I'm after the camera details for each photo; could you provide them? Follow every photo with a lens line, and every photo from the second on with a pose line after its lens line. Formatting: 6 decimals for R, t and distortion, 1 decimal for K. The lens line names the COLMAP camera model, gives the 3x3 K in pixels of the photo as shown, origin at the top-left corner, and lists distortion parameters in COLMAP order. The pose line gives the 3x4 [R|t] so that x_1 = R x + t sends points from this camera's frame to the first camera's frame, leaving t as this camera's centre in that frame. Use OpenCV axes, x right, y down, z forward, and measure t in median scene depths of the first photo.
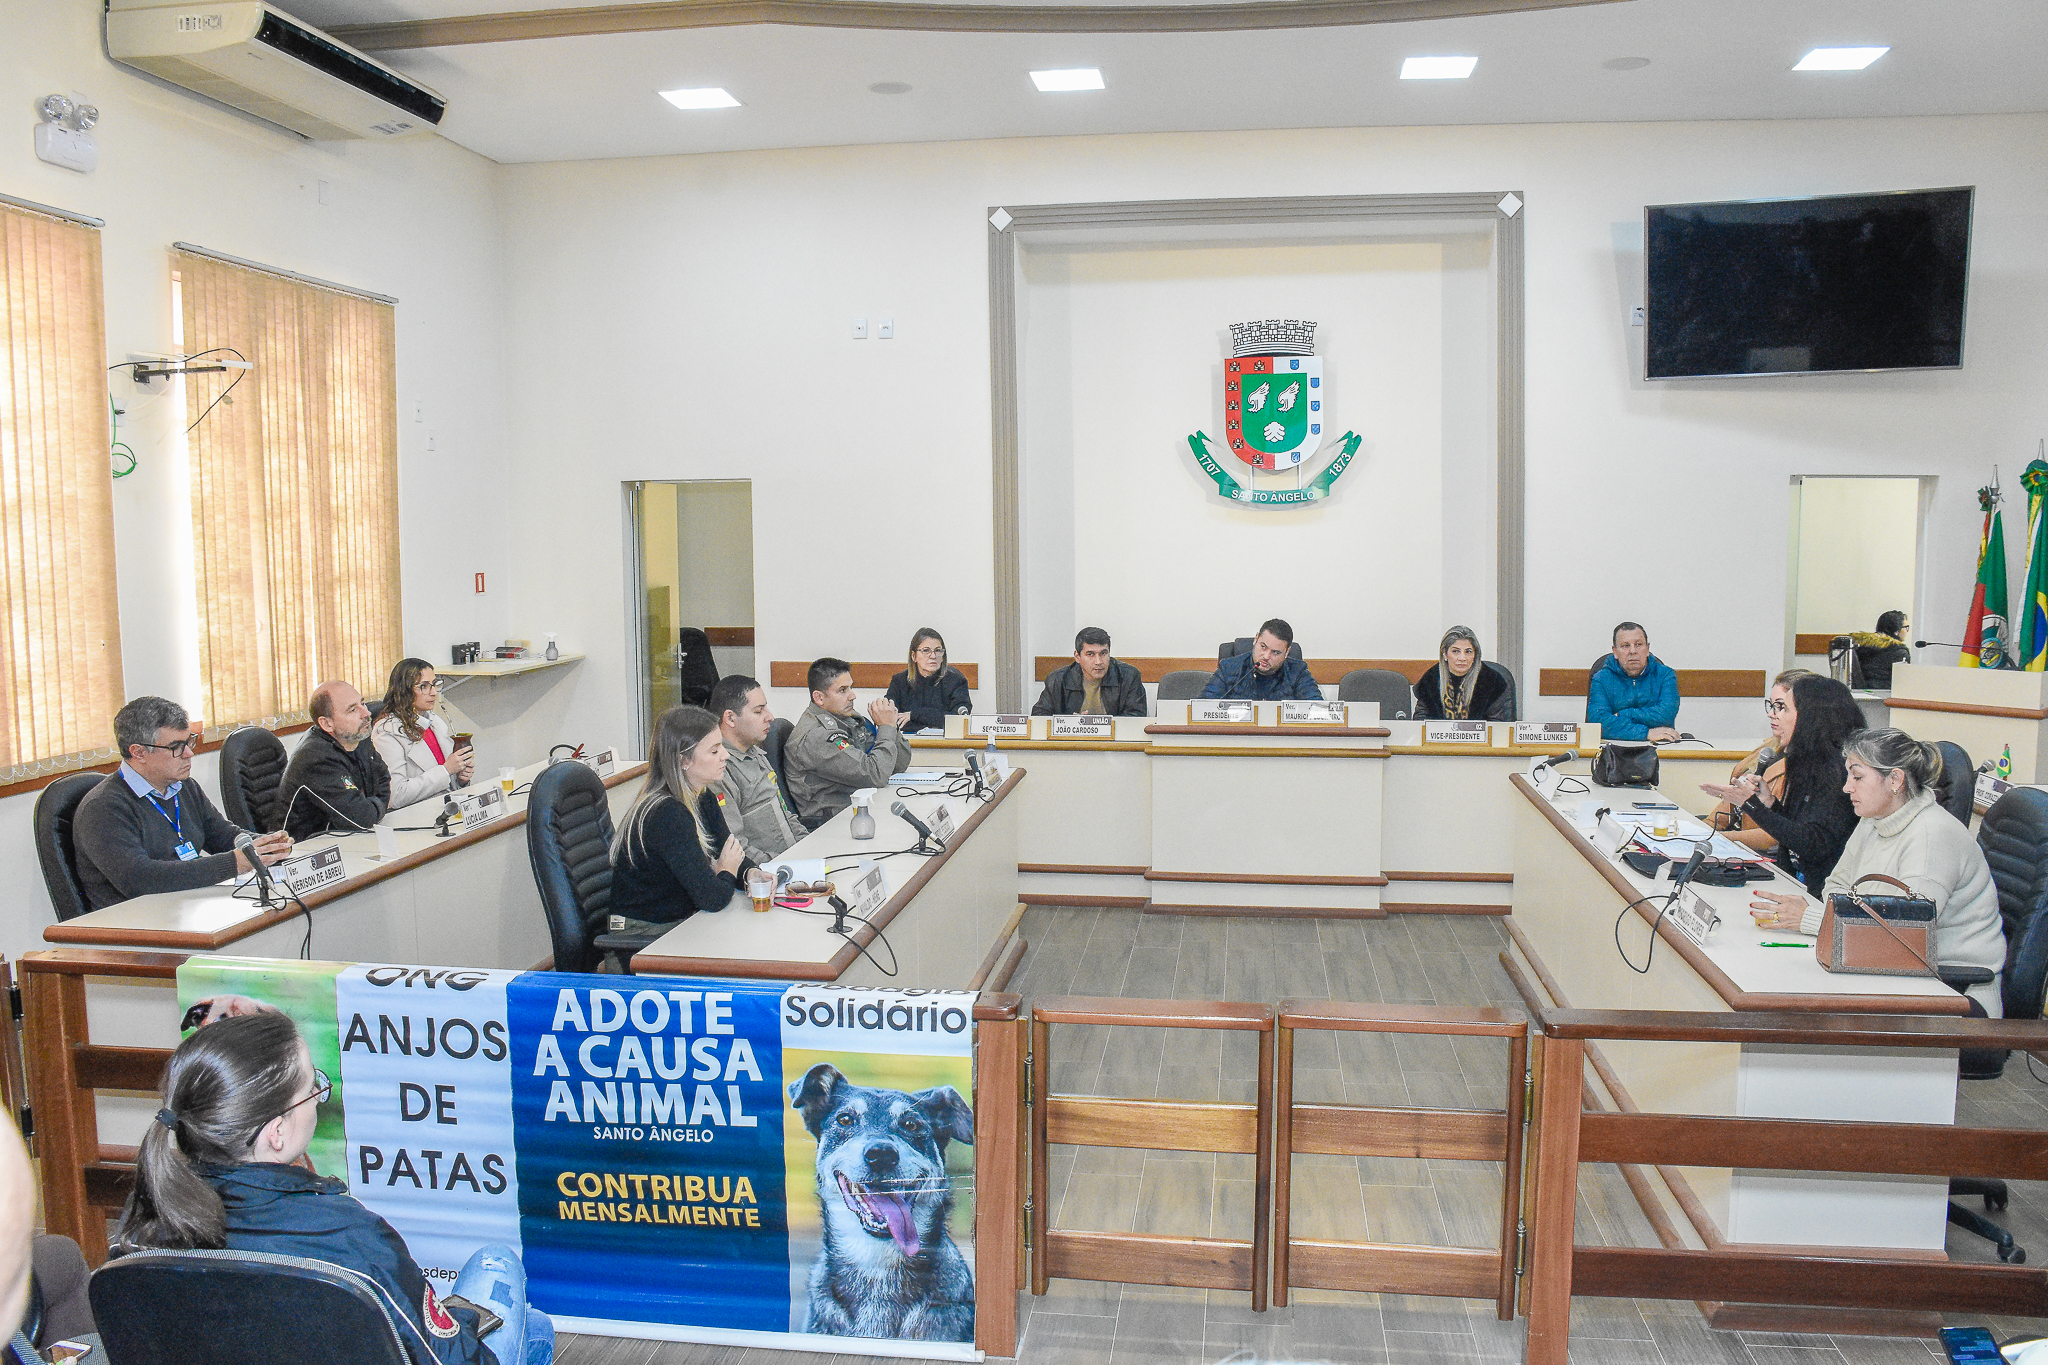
lens RADIAL K [[1611.0, 0, 997.3], [0, 1611.0, 689.7], [0, 0, 1]] dist [-0.150114, 0.114170]
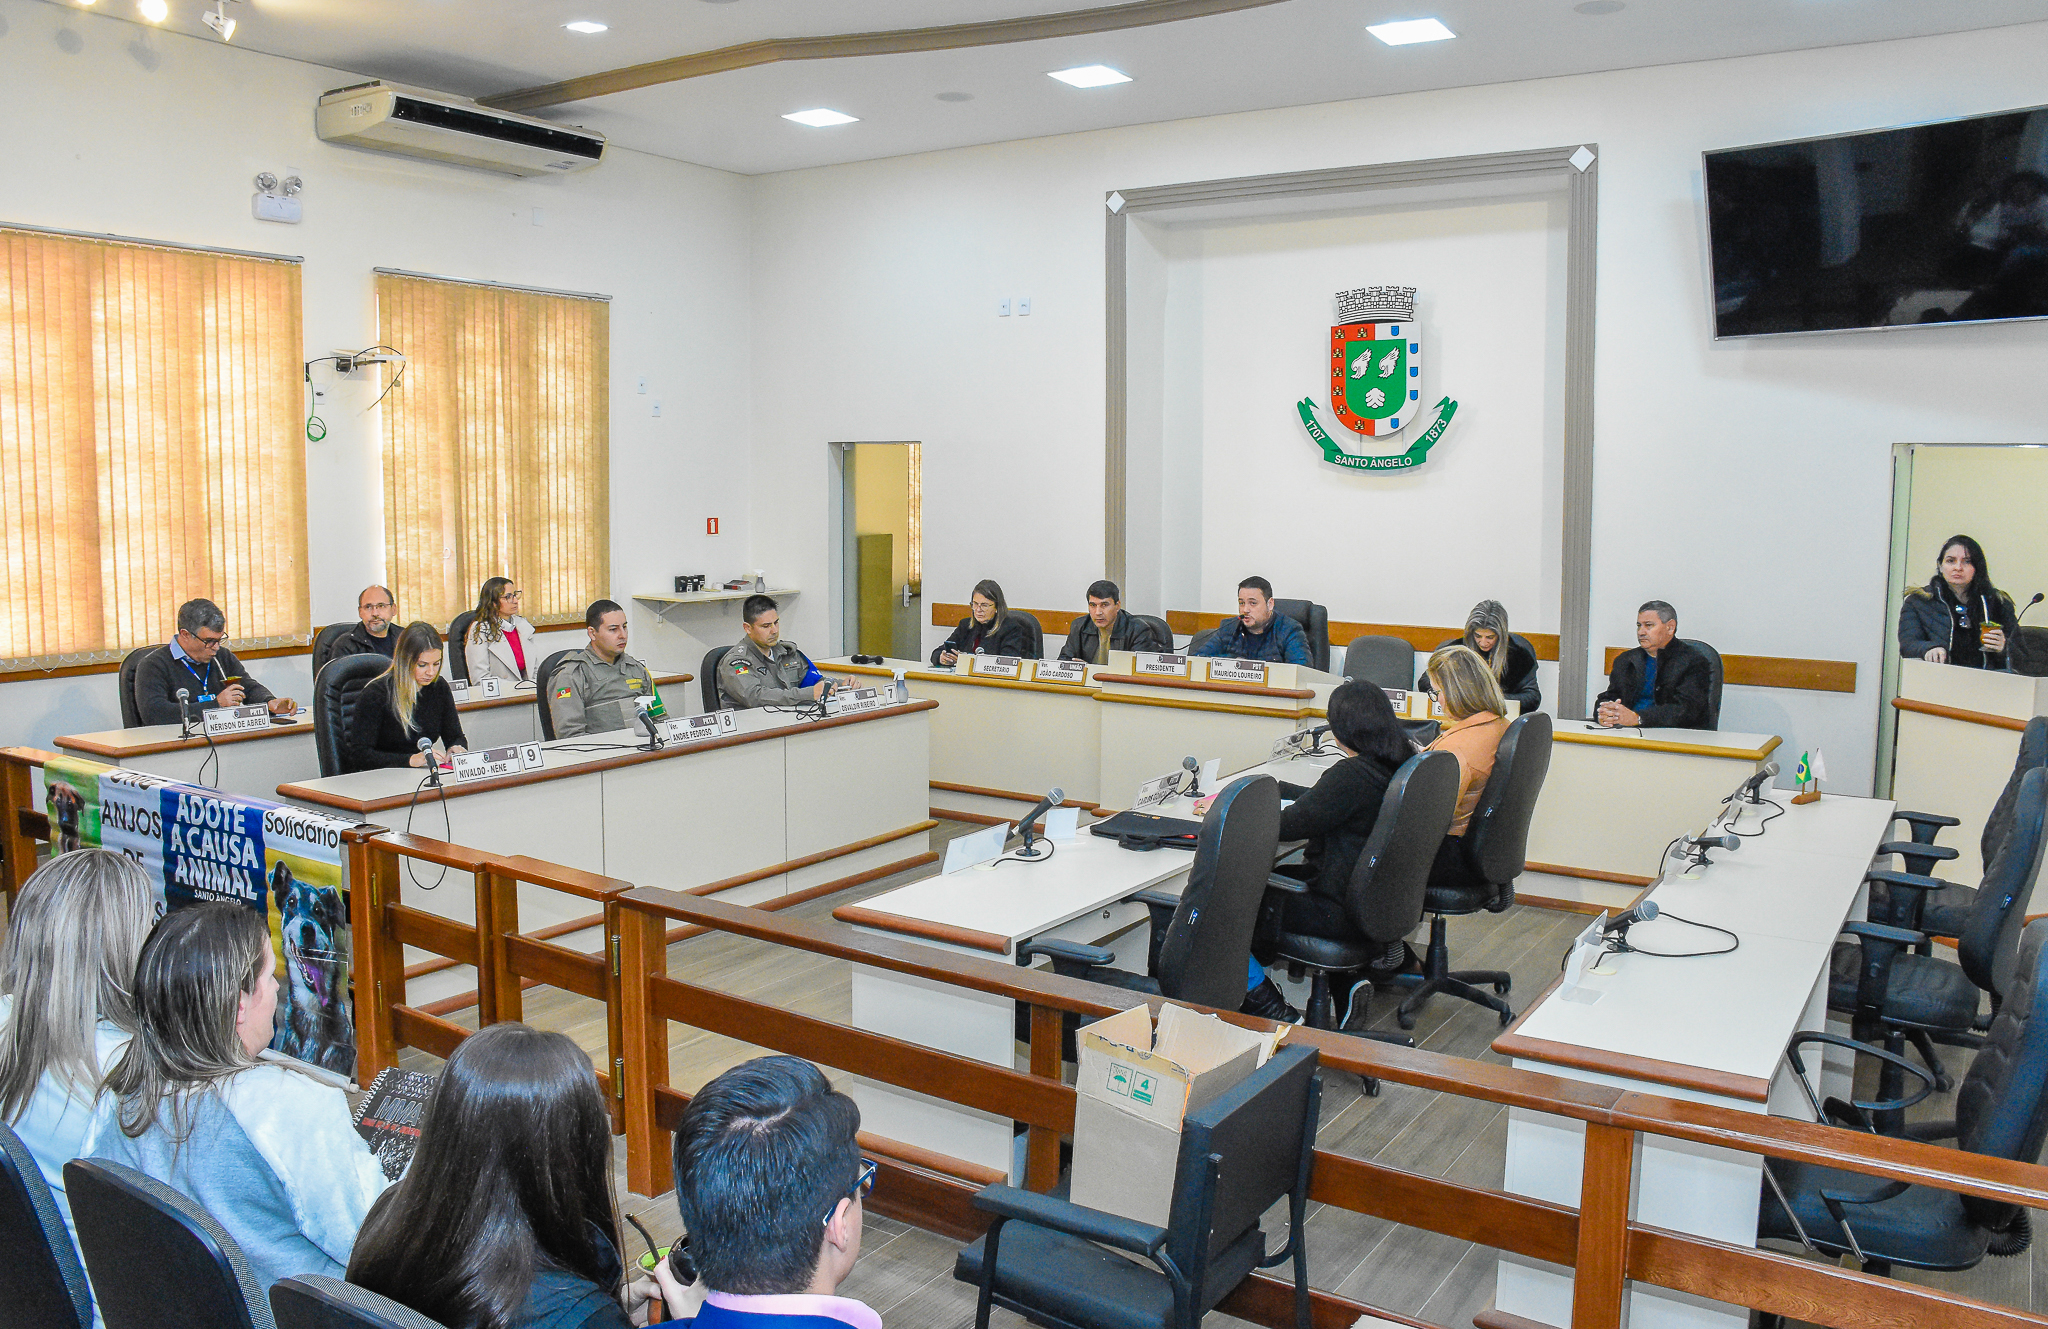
lens RADIAL K [[1592.8, 0, 1001.5], [0, 1592.8, 651.2], [0, 0, 1]] dist [-0.138618, 0.087042]
pose [[0.905732, 0.059030, -0.419719, 0.514285], [-0.057033, 0.998222, 0.017317, -0.007695], [0.419995, 0.008253, 0.907489, 0.001212]]
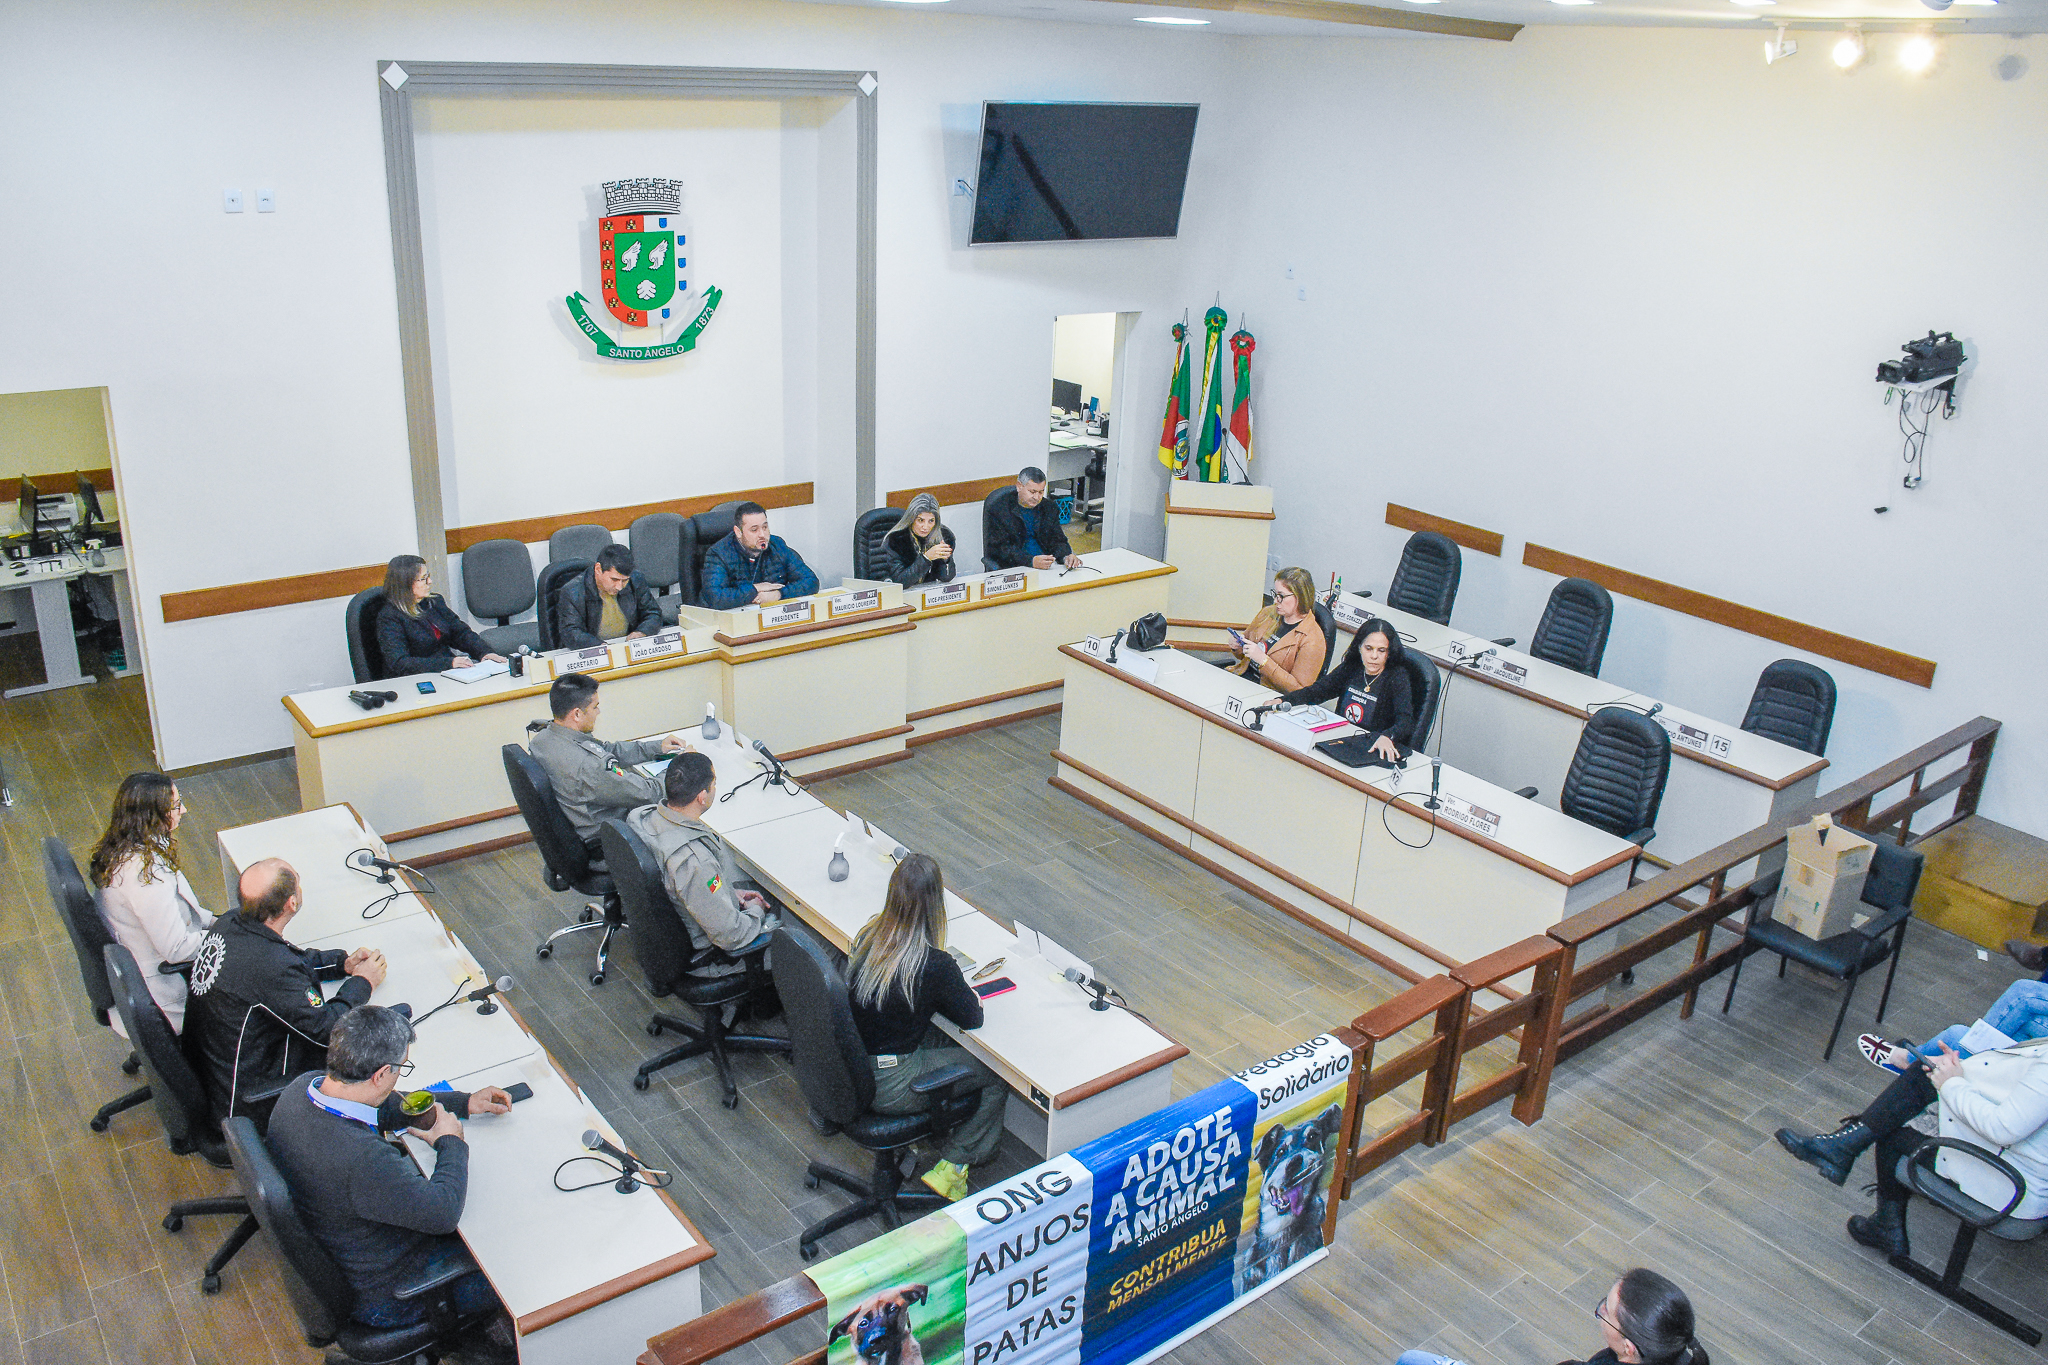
lens RADIAL K [[1611.0, 0, 997.3], [0, 1611.0, 689.7], [0, 0, 1]] dist [-0.150114, 0.114170]
pose [[0.697090, -0.225229, 0.680689, -0.556693], [0.033081, 0.958471, 0.283264, -0.260941], [-0.716221, -0.174942, 0.675591, 0.145347]]
